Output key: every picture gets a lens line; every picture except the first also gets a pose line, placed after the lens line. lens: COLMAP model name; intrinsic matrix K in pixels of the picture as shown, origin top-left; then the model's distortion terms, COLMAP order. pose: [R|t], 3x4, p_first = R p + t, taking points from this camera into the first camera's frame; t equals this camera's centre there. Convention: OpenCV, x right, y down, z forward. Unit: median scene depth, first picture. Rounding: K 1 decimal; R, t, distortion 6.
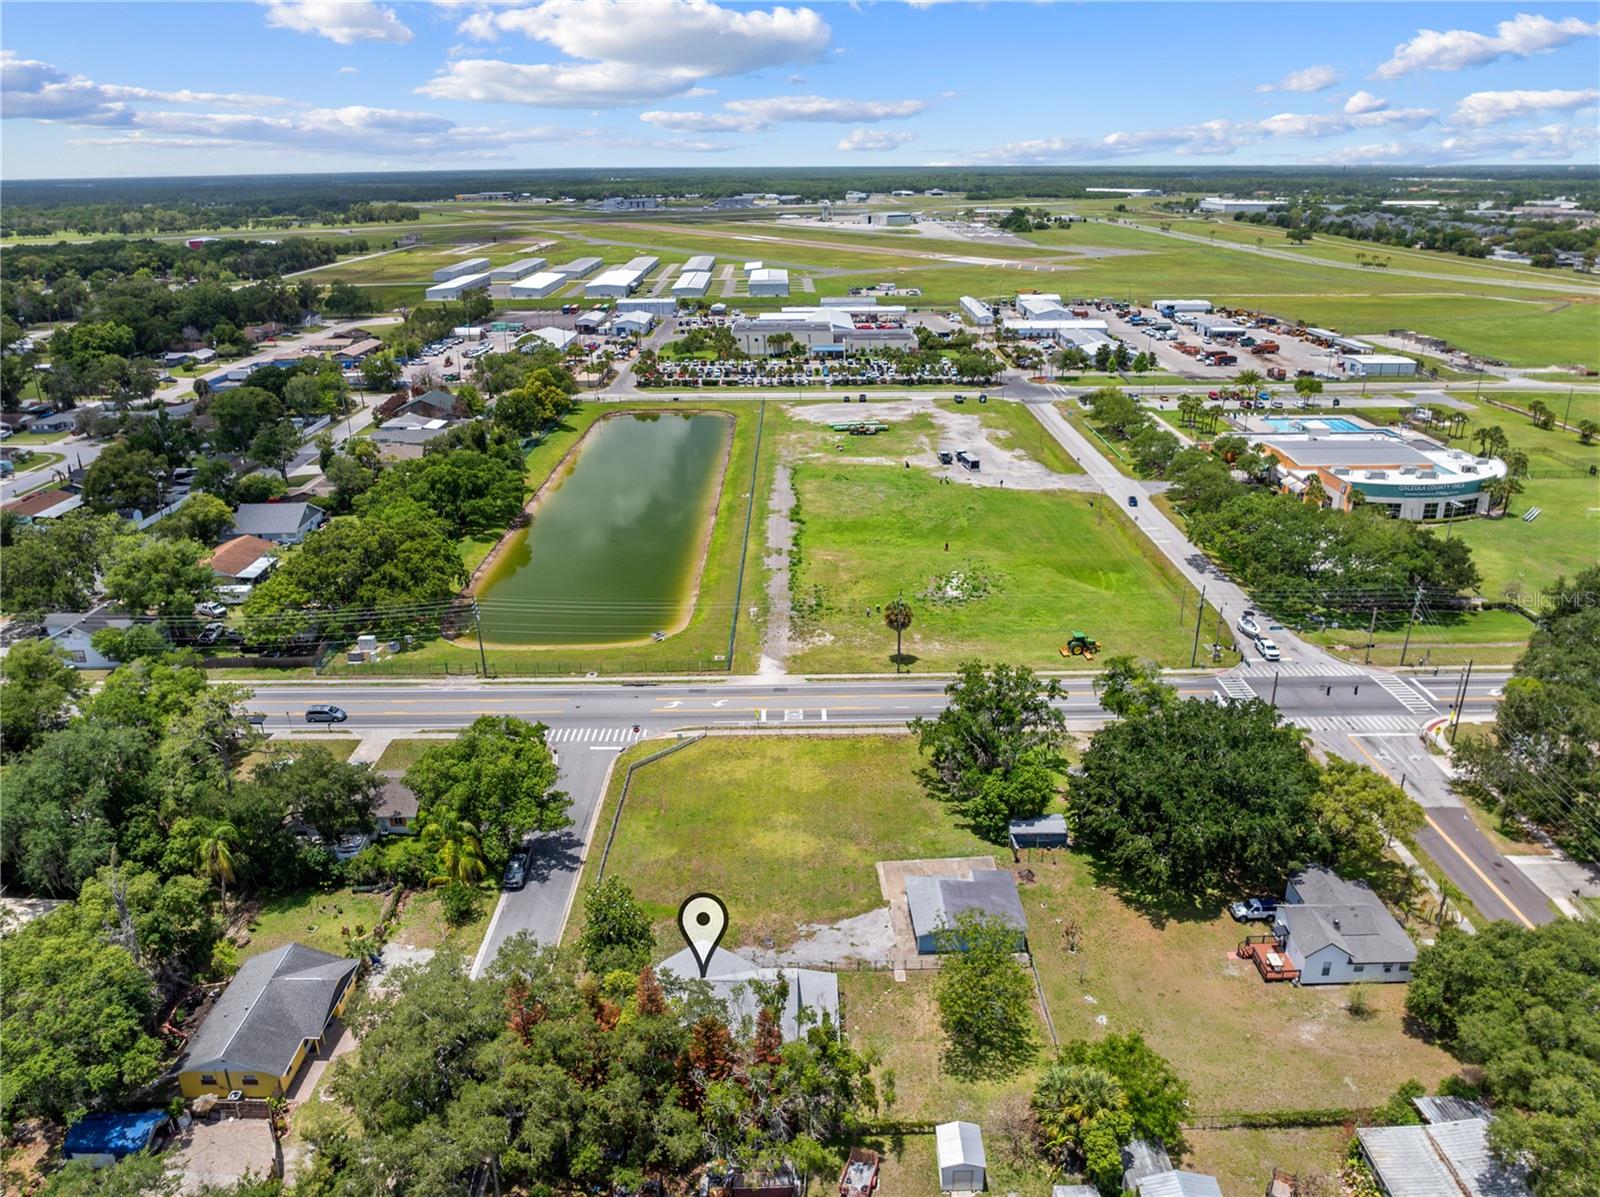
lens RADIAL K [[1128.8, 0, 811.5], [0, 1128.8, 587.8], [0, 0, 1]] dist [-0.039828, 0.013866]
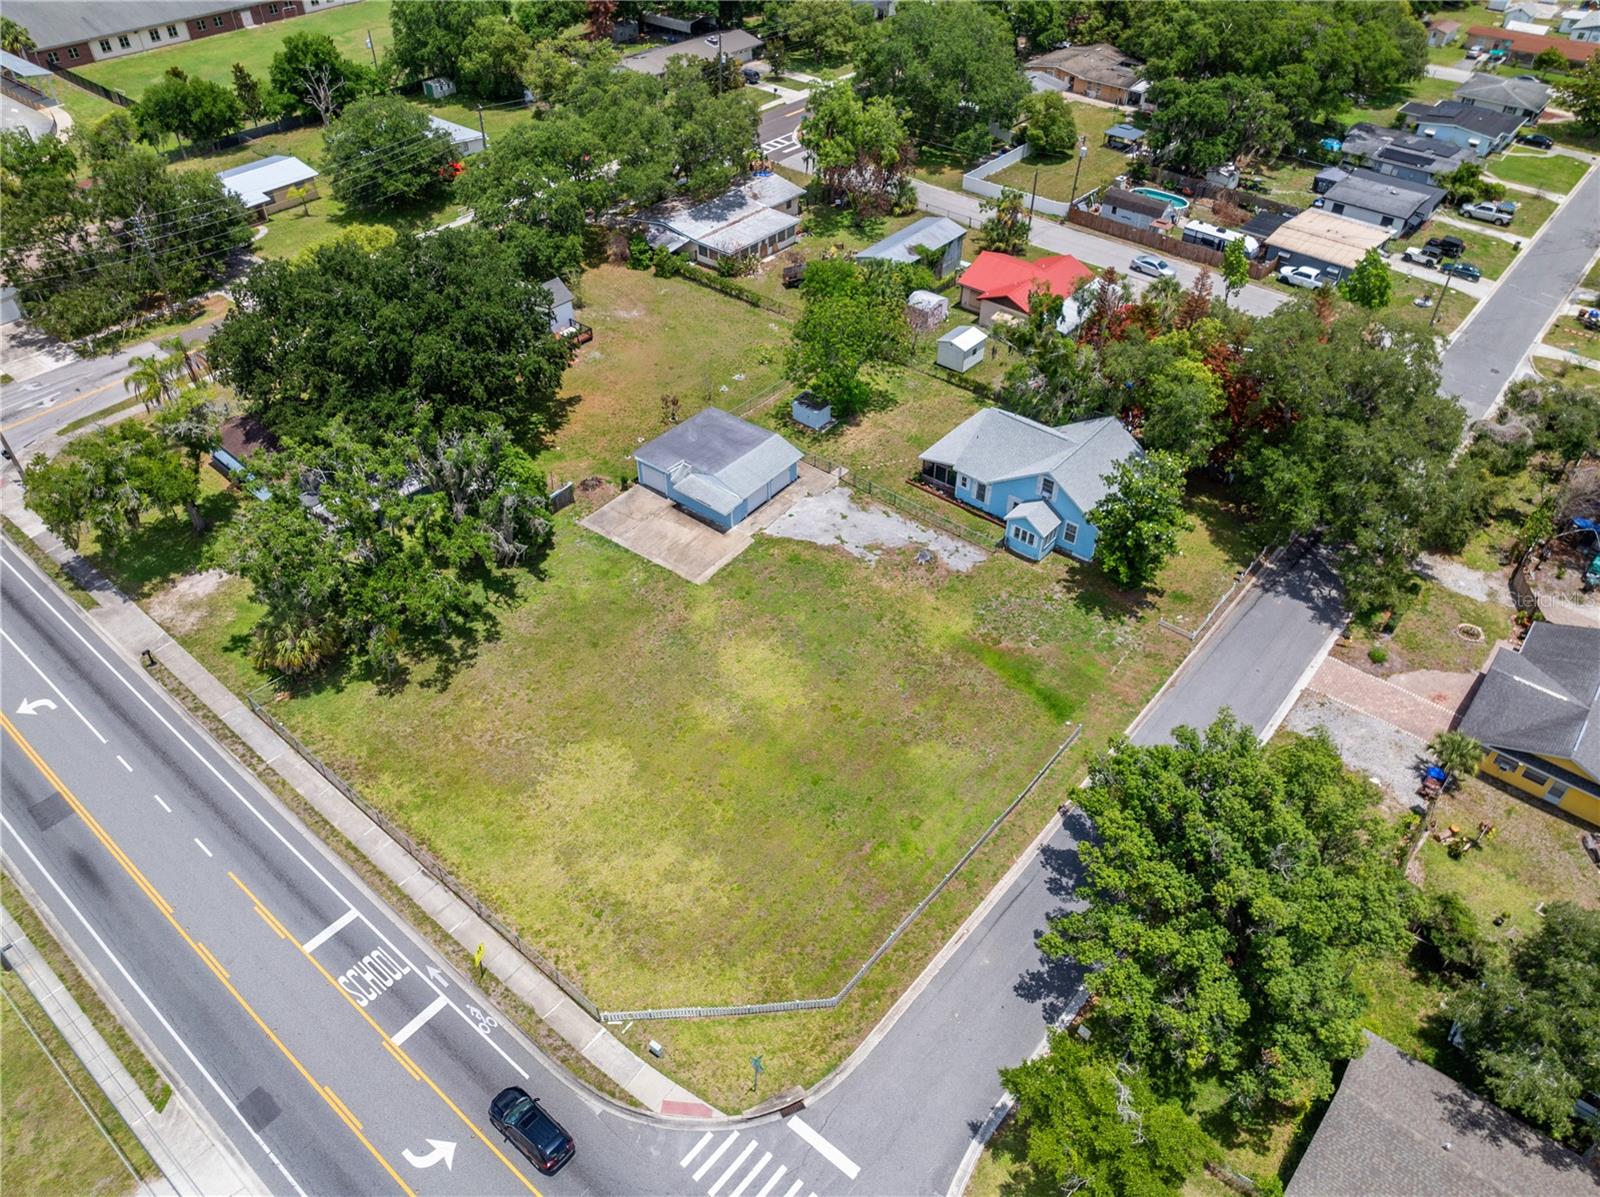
lens RADIAL K [[1128.8, 0, 810.0], [0, 1128.8, 591.7], [0, 0, 1]] dist [-0.039828, 0.013866]
pose [[-0.763031, -0.418880, 0.492263, -0.269174], [0.231925, 0.533445, 0.813417, -0.241992], [-0.603319, 0.734831, -0.309886, 0.931342]]
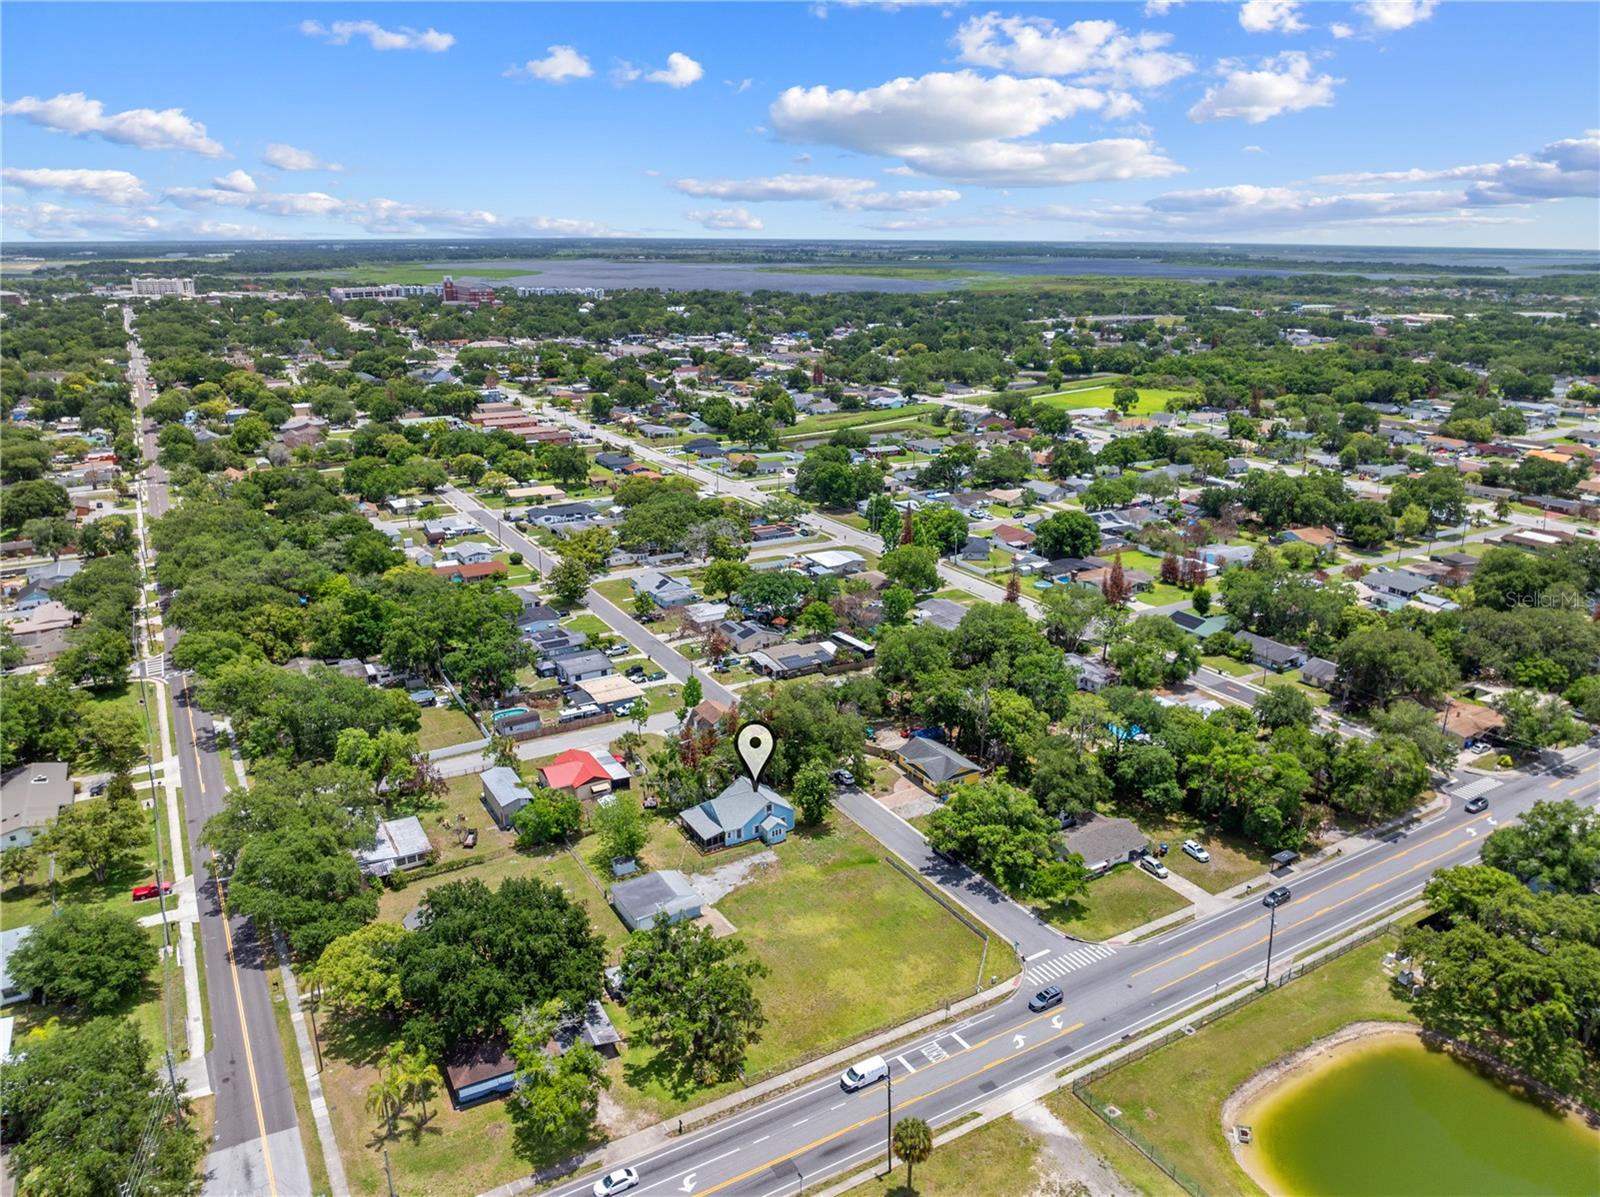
lens RADIAL K [[1128.8, 0, 806.2], [0, 1128.8, 598.9], [0, 0, 1]] dist [-0.039828, 0.013866]
pose [[-0.866906, 0.159286, -0.472337, 0.436751], [-0.173856, 0.791449, 0.585988, -0.677829], [0.467171, 0.590115, -0.658419, 1.327994]]
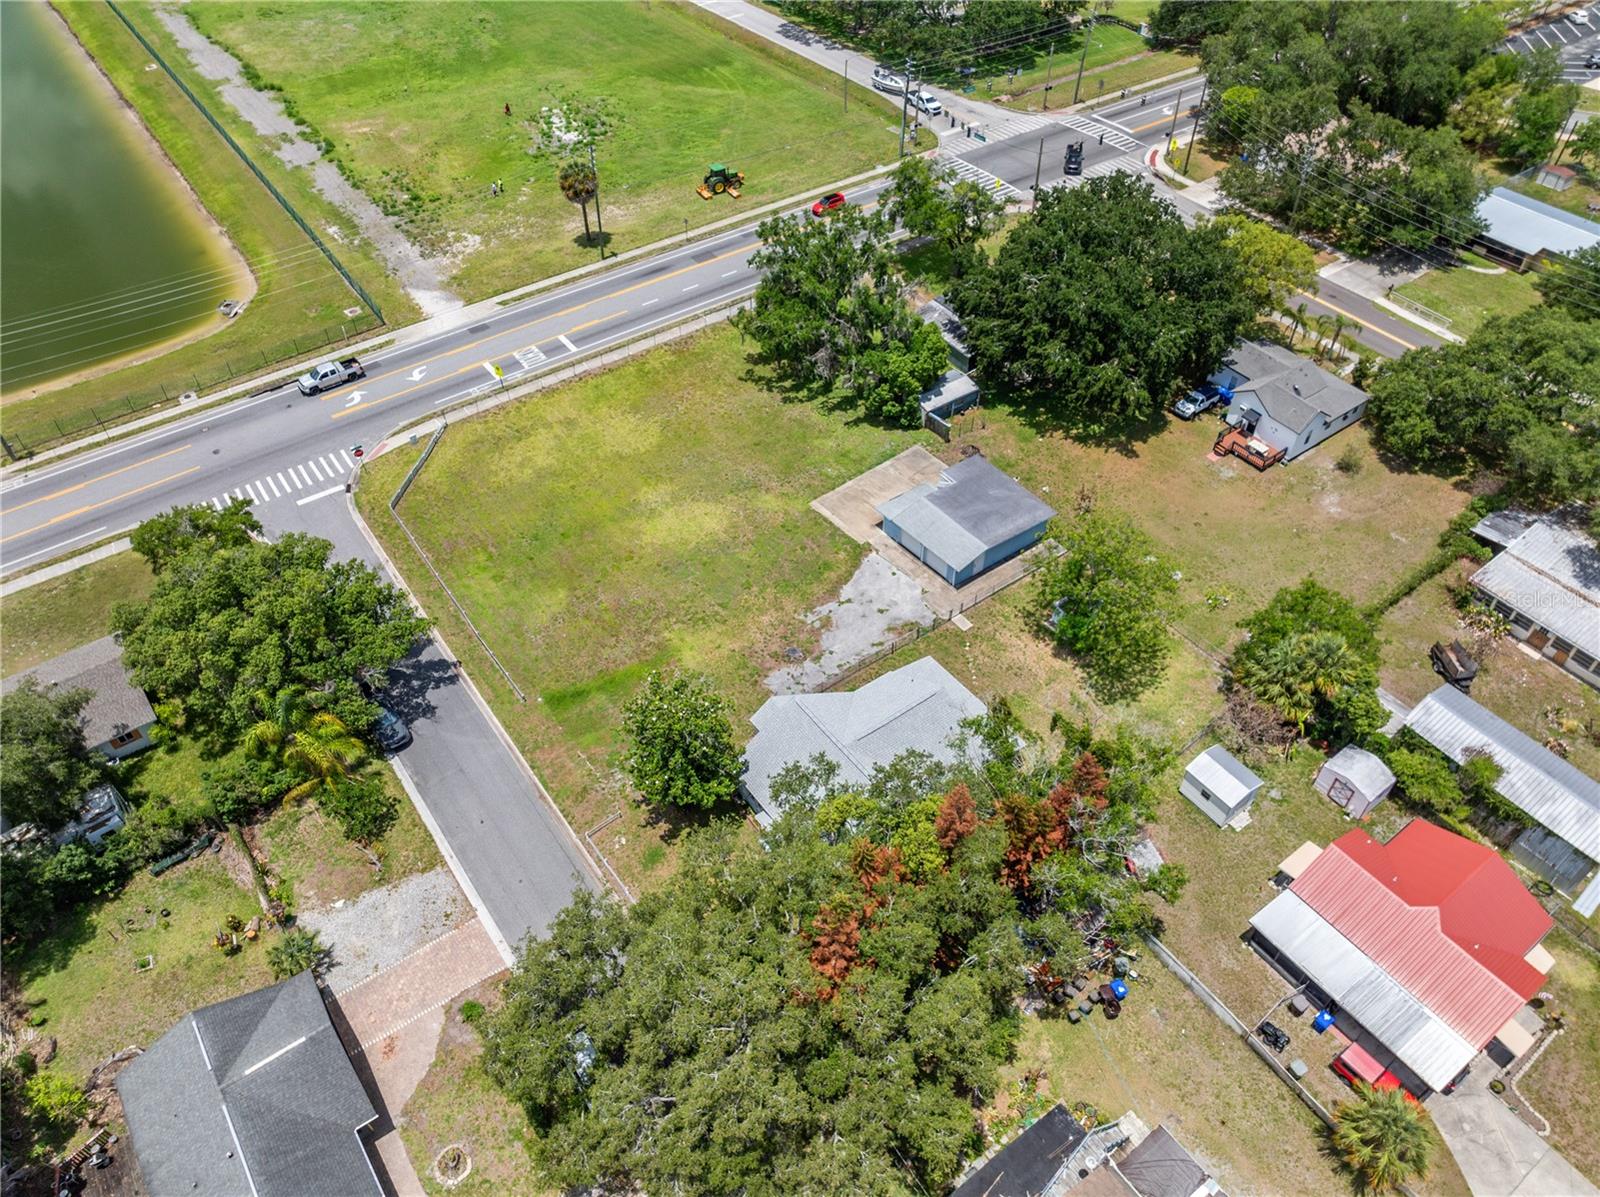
lens RADIAL K [[1128.8, 0, 807.7], [0, 1128.8, 590.6], [0, 0, 1]] dist [-0.039828, 0.013866]
pose [[0.811837, -0.405931, 0.419692, -0.237686], [0.202233, 0.869789, 0.450077, -0.047189], [-0.547744, -0.280513, 0.788219, 0.283846]]
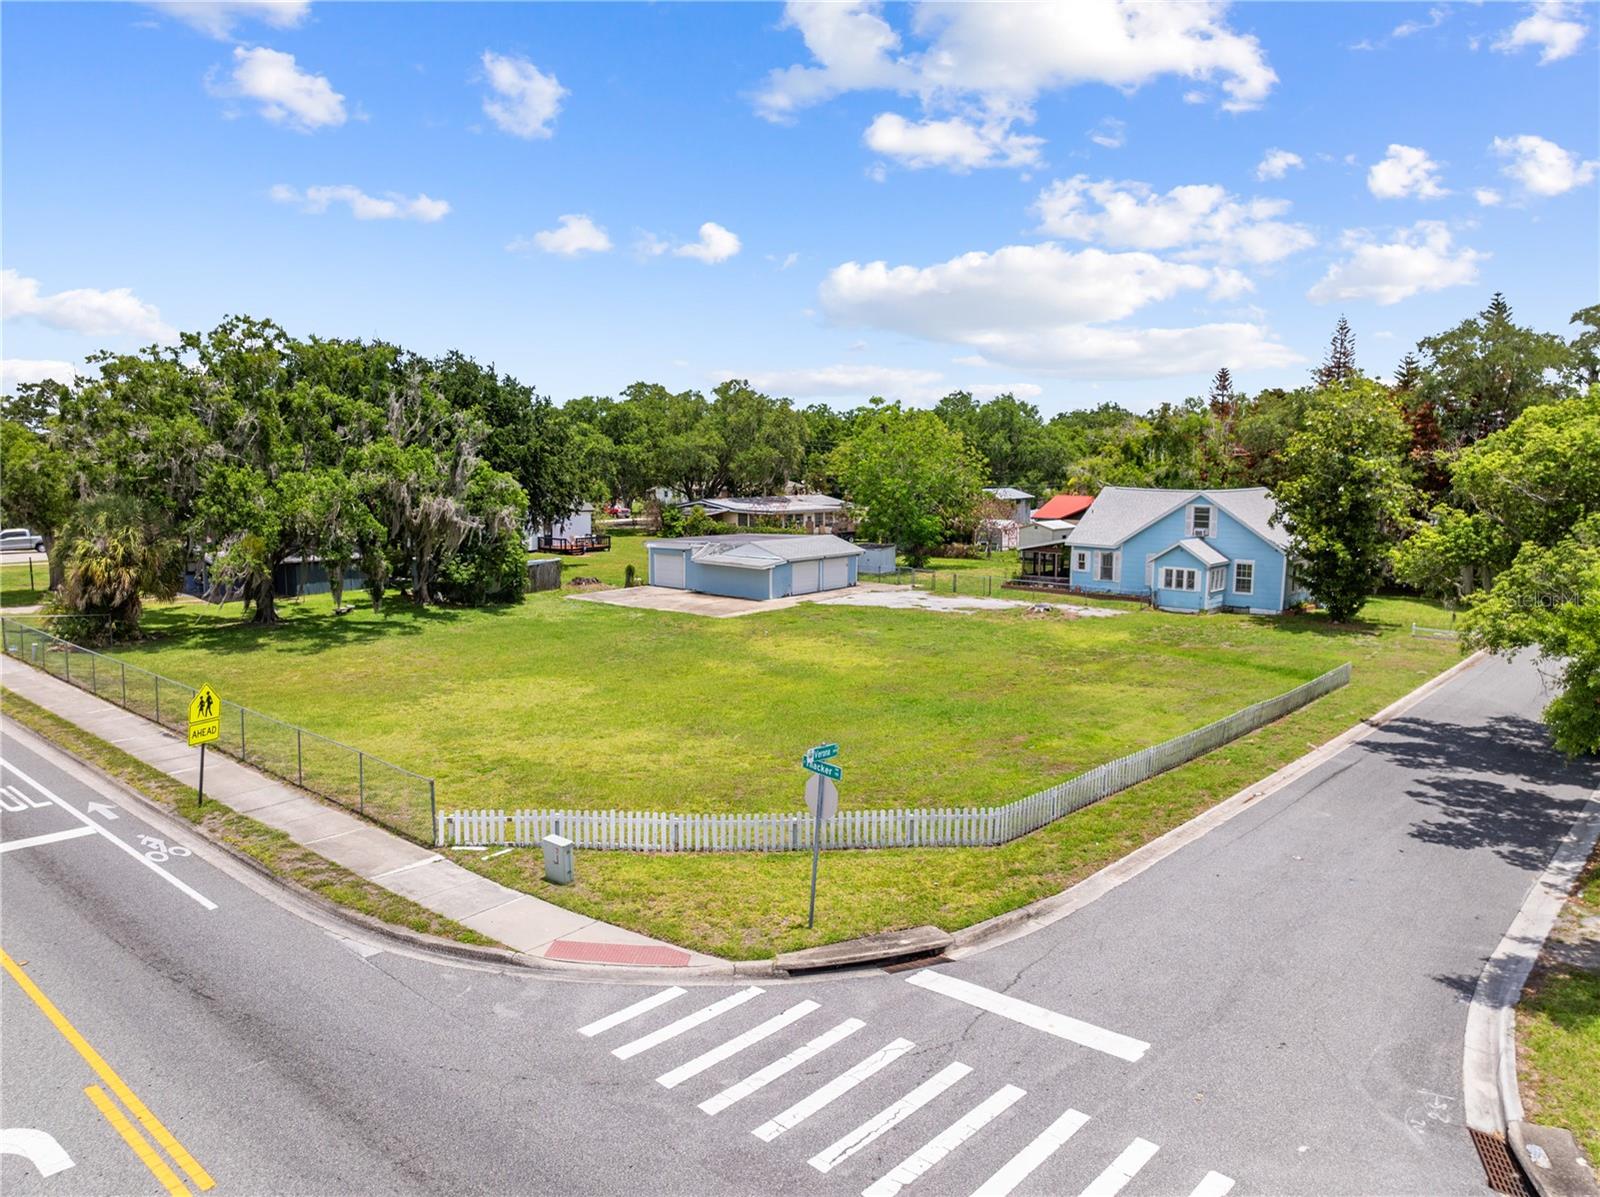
lens RADIAL K [[1128.8, 0, 808.6], [0, 1128.8, 597.2], [0, 0, 1]] dist [-0.039828, 0.013866]
pose [[-0.745356, -0.080770, 0.661756, -0.229326], [0.238095, 0.894918, 0.377402, 0.048827], [-0.622700, 0.438859, -0.647801, 1.016907]]
